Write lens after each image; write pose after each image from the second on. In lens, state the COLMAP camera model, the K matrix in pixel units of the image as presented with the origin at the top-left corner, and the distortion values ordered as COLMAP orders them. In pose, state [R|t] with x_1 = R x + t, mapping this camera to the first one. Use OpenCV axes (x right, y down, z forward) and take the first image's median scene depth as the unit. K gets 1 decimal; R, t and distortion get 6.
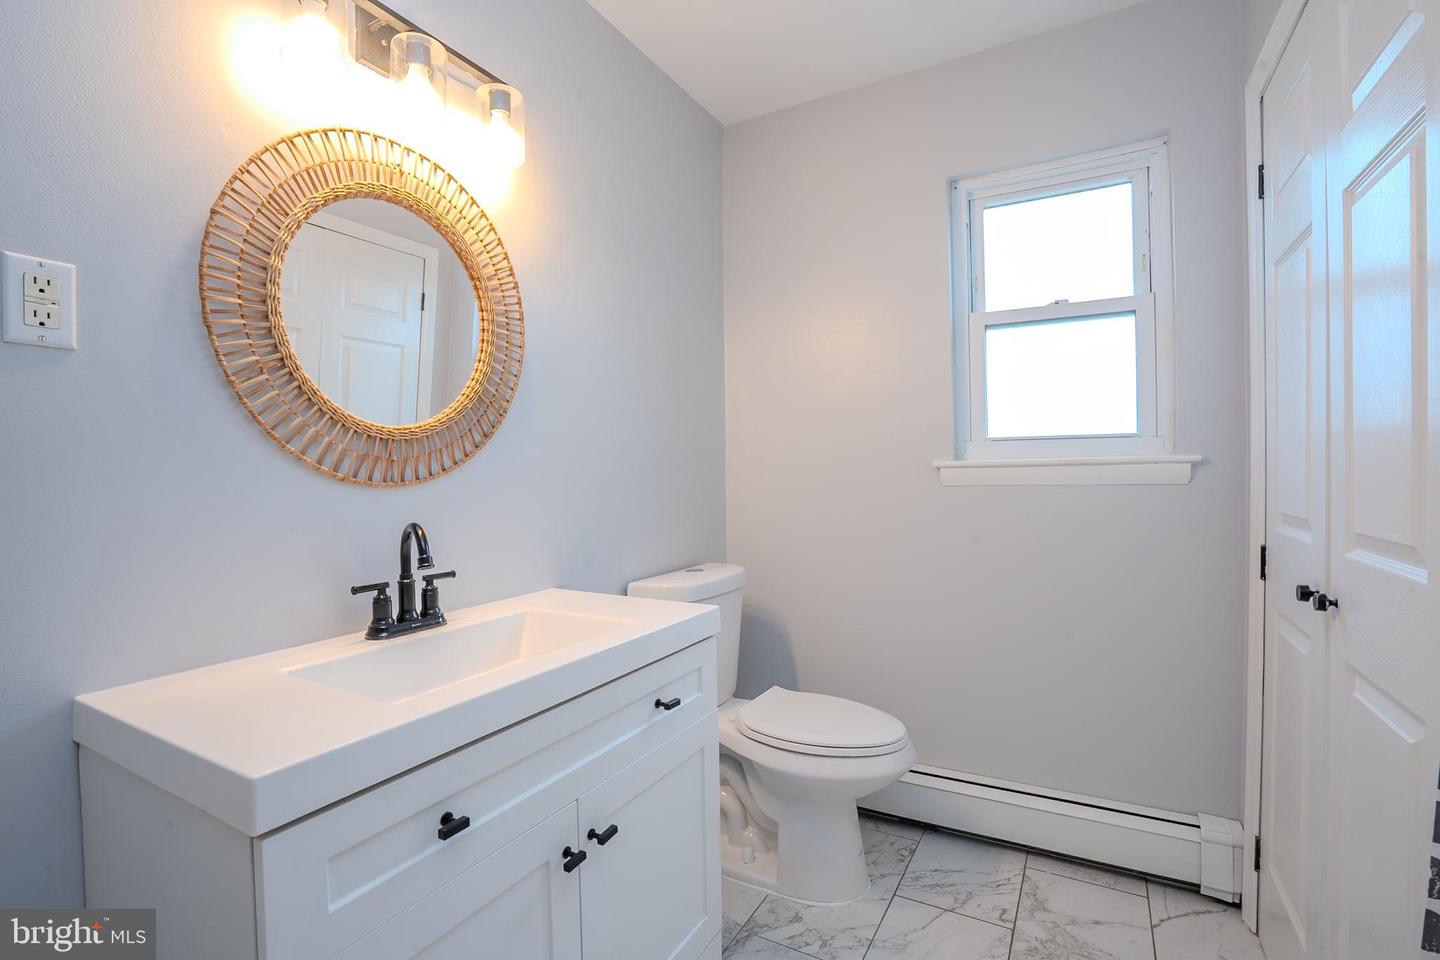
lens RADIAL K [[660.8, 0, 717.7], [0, 660.8, 479.9], [0, 0, 1]] dist [-0.065400, 0.025190]
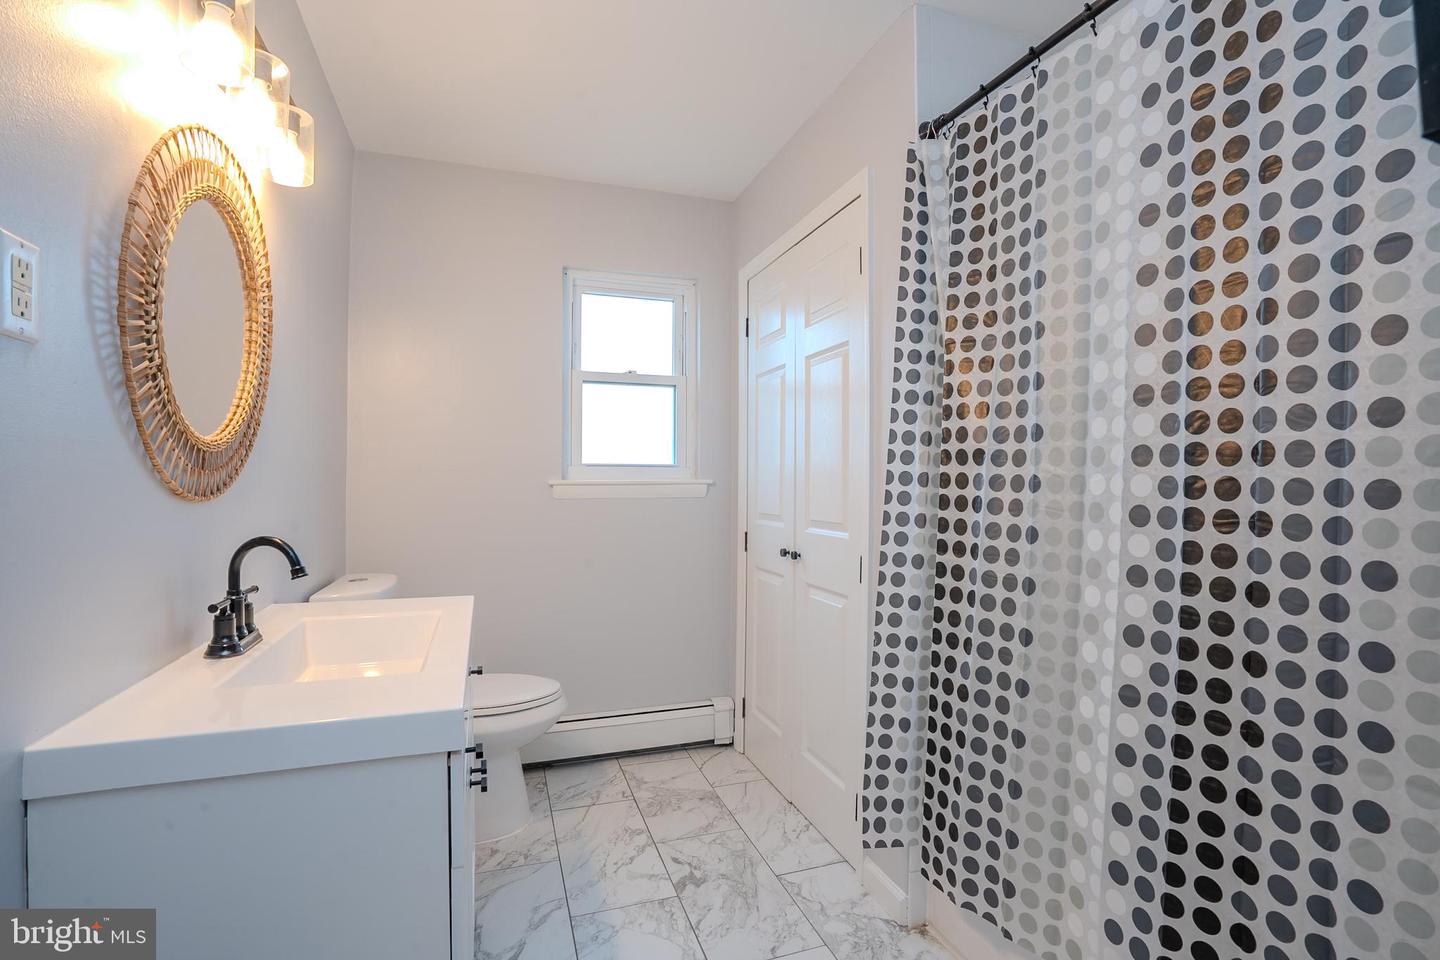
lens RADIAL K [[660.8, 0, 717.7], [0, 660.8, 479.9], [0, 0, 1]] dist [-0.065400, 0.025190]
pose [[0.657391, 0.017977, 0.753335, -0.705200], [-0.003464, 0.999777, -0.020835, -0.003986], [-0.753542, 0.011087, 0.657306, -0.179723]]
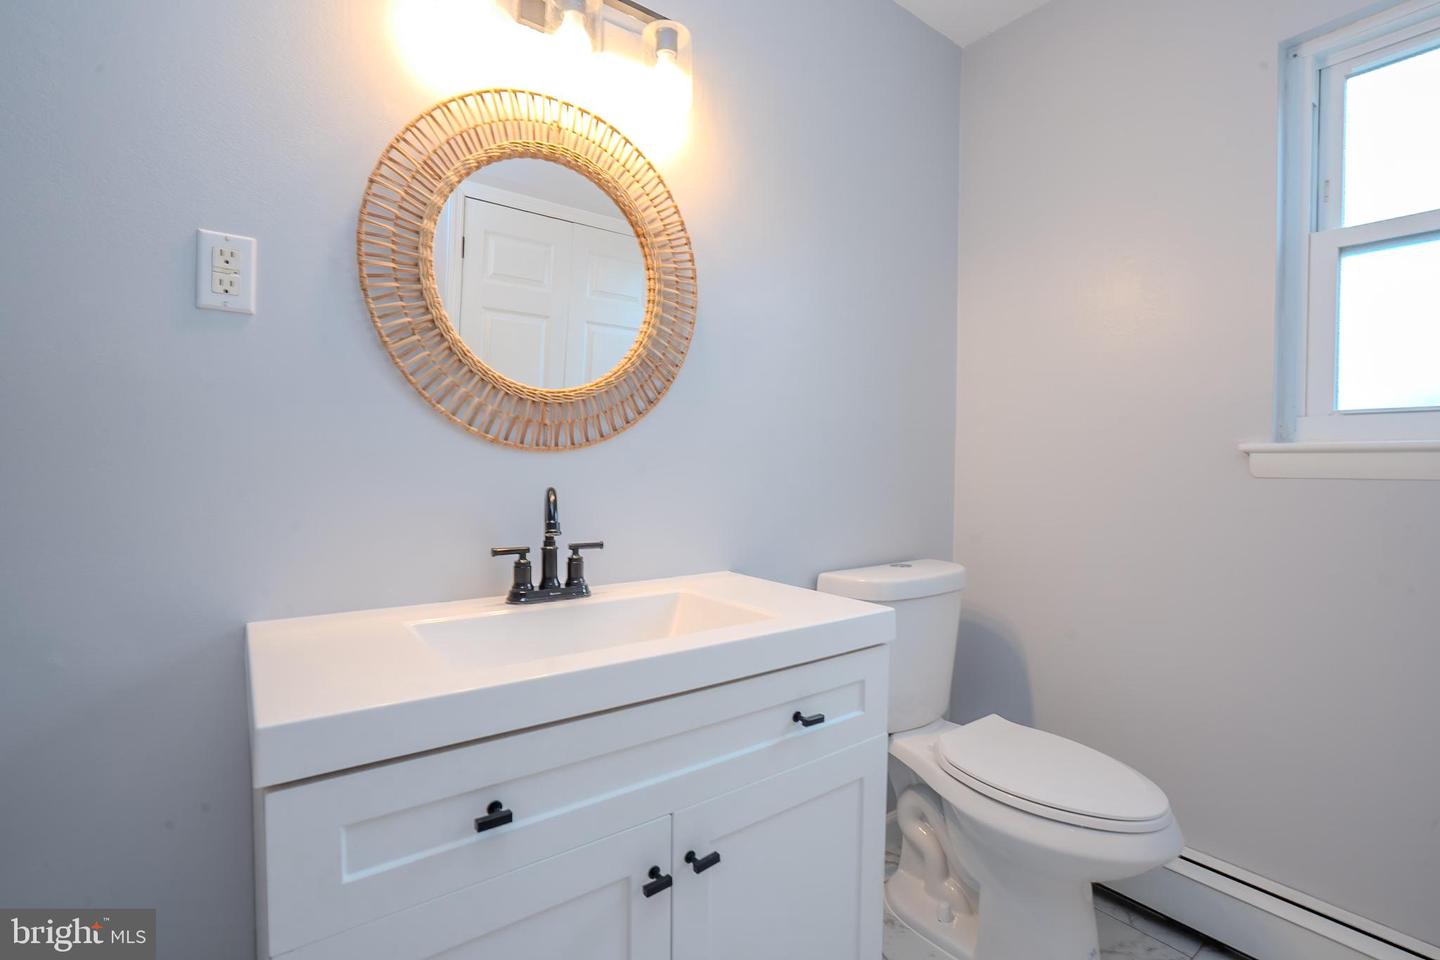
lens RADIAL K [[660.8, 0, 717.7], [0, 660.8, 479.9], [0, 0, 1]] dist [-0.065400, 0.025190]
pose [[0.916526, 0.033715, -0.398550, 0.134033], [-0.029855, 0.999428, 0.015890, 0.030120], [0.398858, -0.002665, 0.917009, 0.194348]]
